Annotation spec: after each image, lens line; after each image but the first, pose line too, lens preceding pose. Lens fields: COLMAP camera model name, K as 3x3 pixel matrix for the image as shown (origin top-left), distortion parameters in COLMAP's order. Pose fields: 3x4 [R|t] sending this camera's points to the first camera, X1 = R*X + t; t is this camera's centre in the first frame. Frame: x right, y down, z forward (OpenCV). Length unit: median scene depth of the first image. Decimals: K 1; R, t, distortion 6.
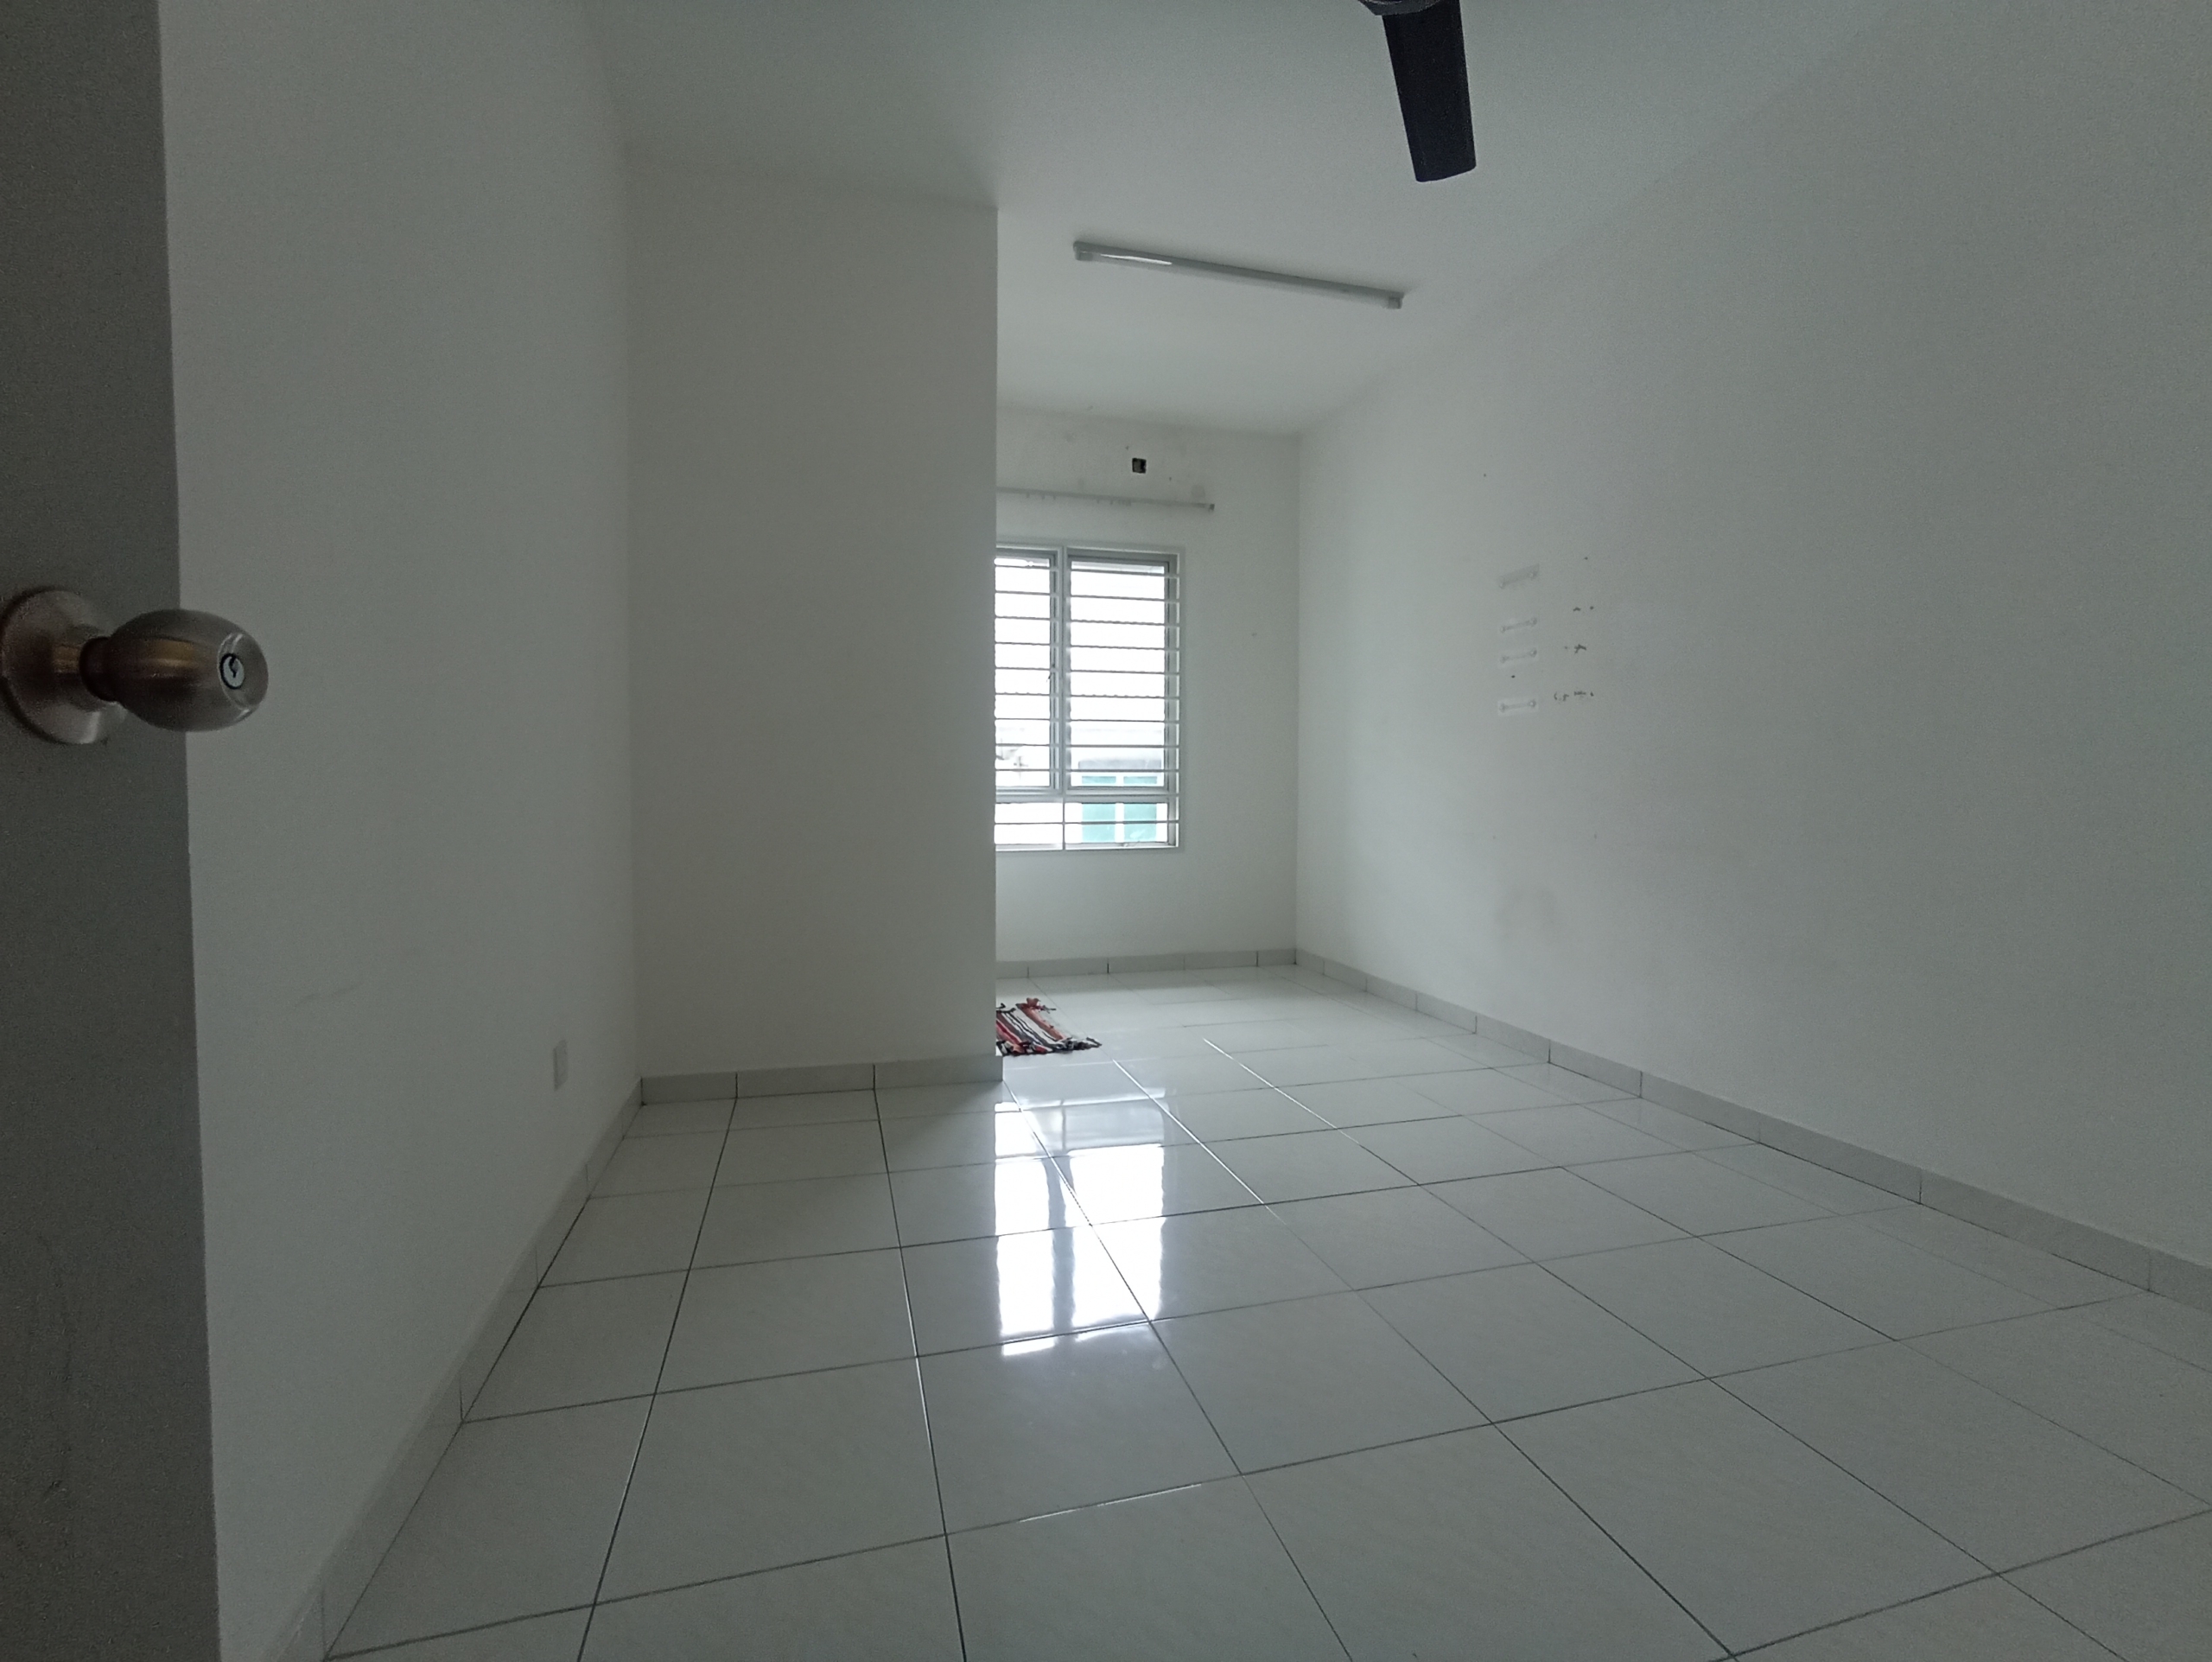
lens RADIAL K [[995.2, 0, 1107.6], [0, 995.2, 817.9], [0, 0, 1]] dist [-0.003282, -0.000048]
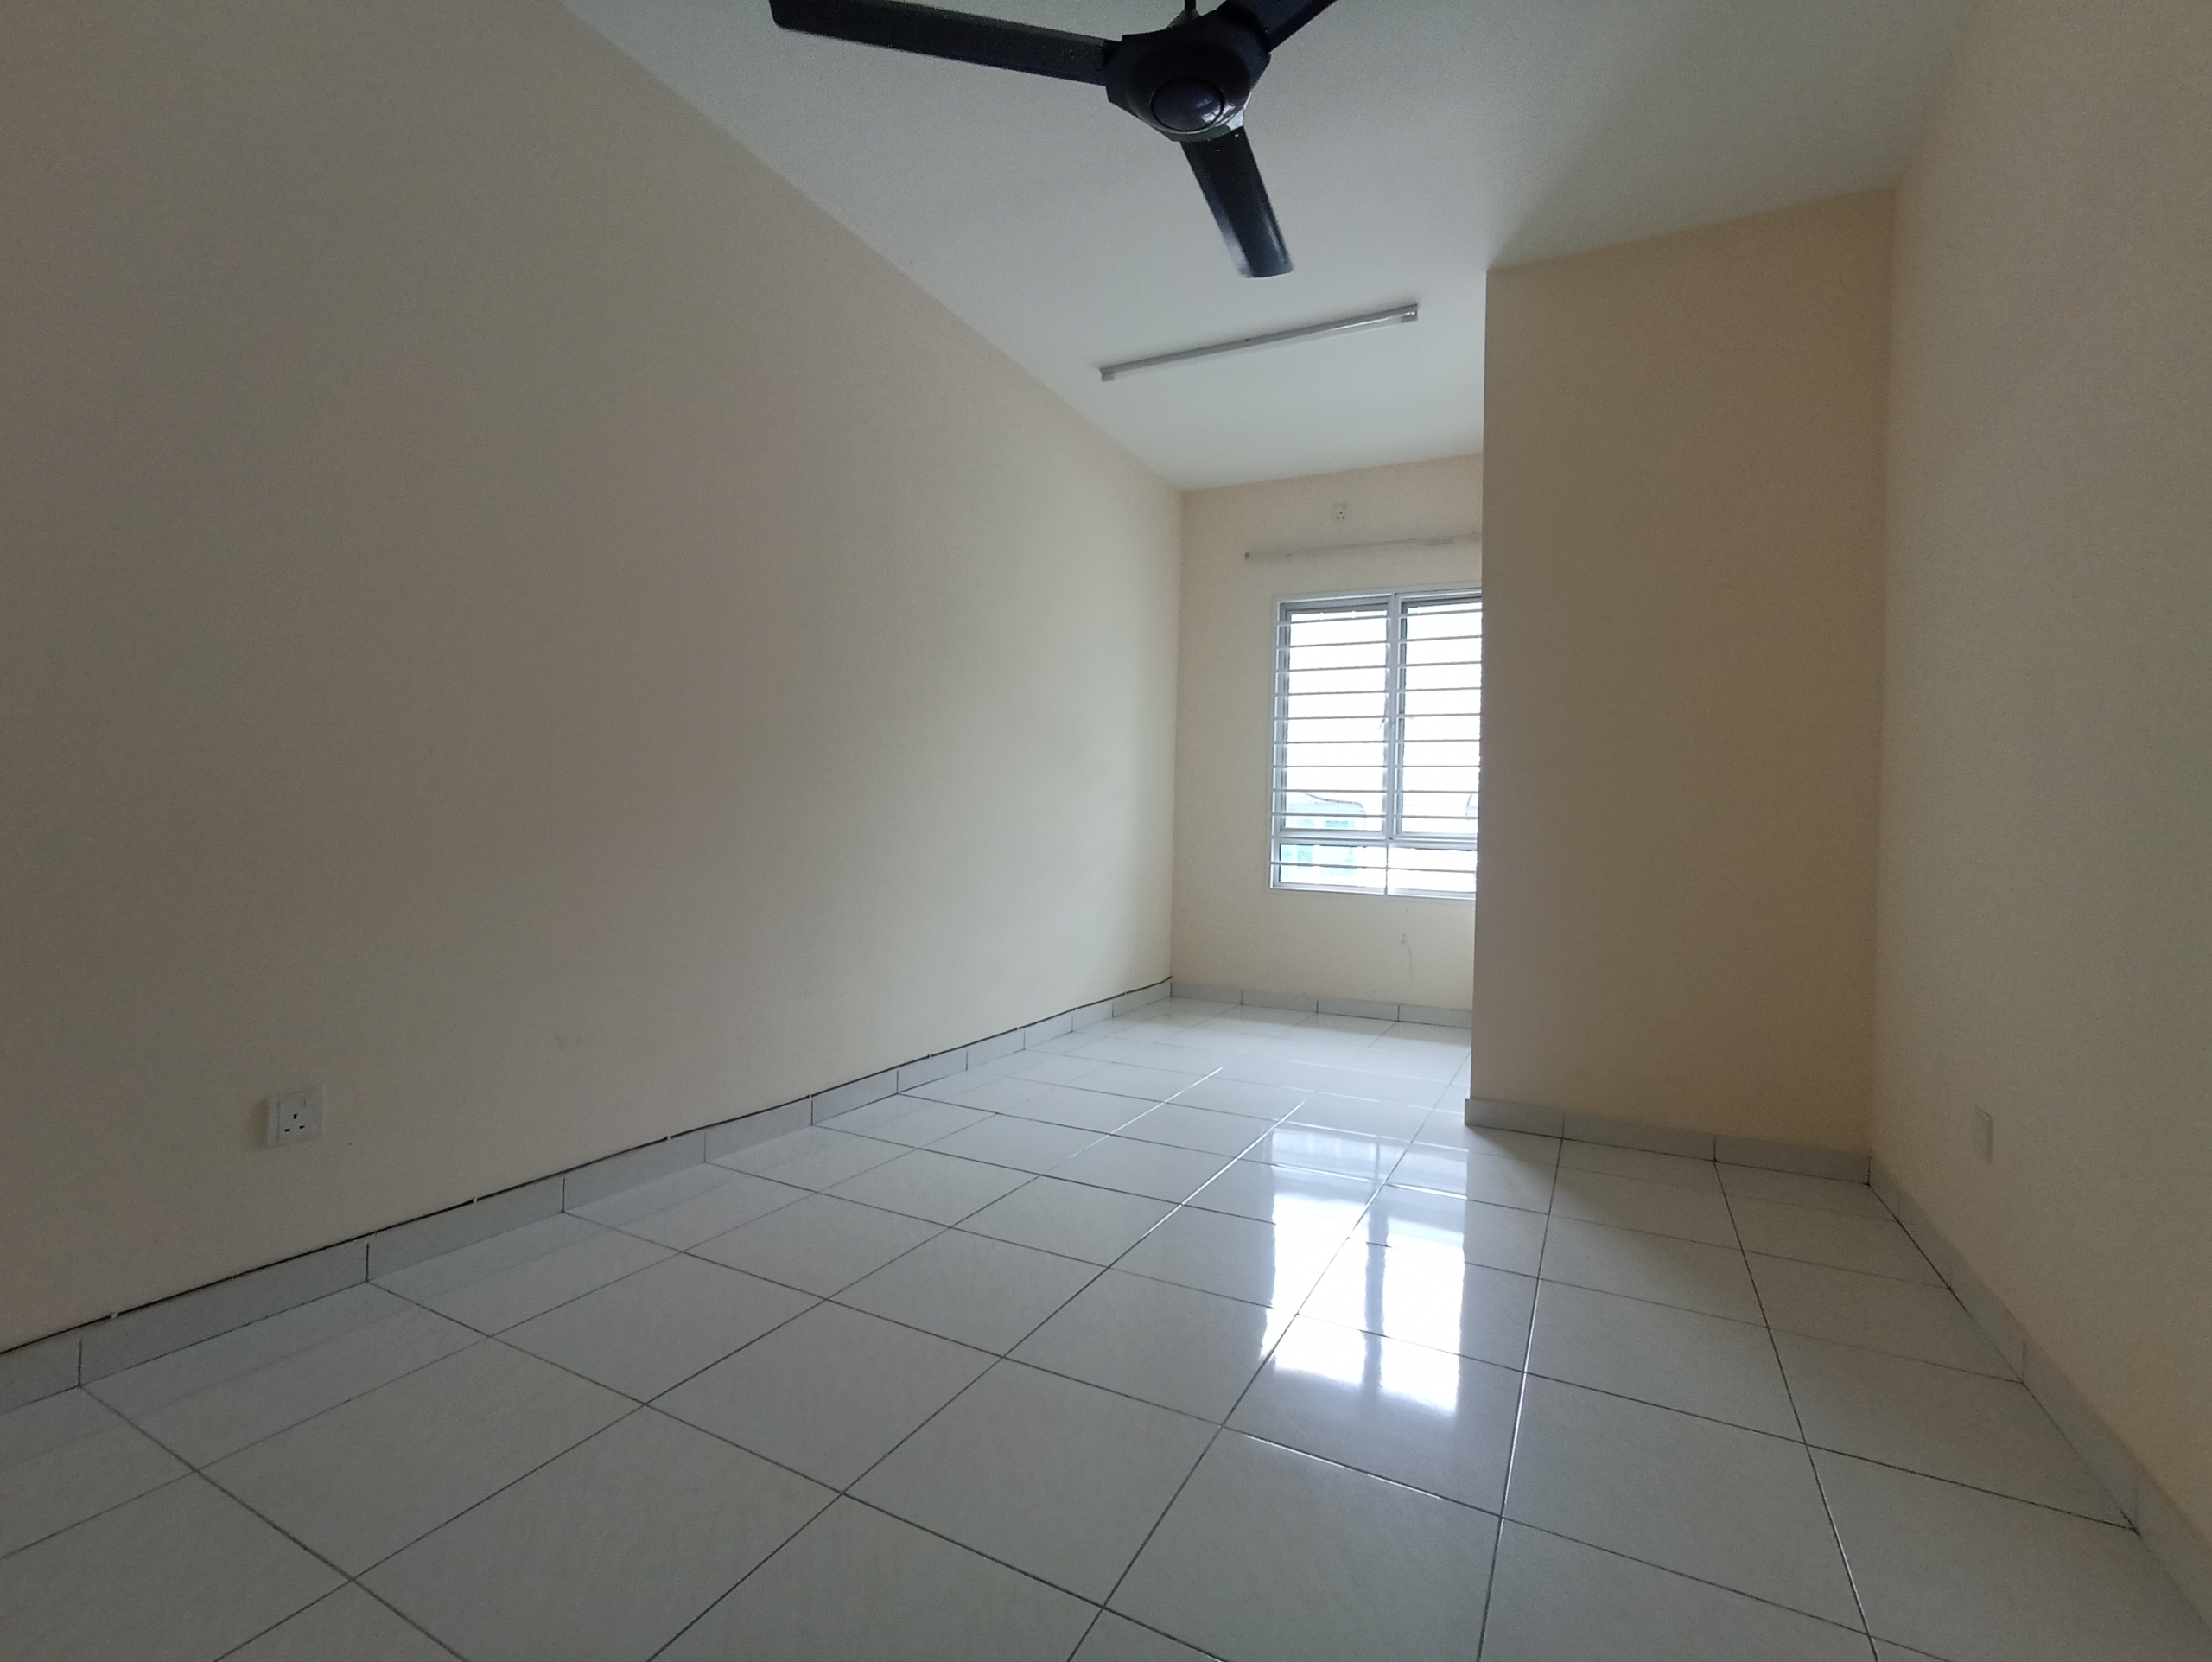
lens RADIAL K [[995.2, 0, 1114.1], [0, 995.2, 840.8], [0, 0, 1]] dist [-0.003282, -0.000048]
pose [[0.731234, 0.034781, -0.681240, 0.546210], [-0.055196, 0.998441, -0.008270, 0.000145], [0.679890, 0.043649, 0.732014, 0.106192]]
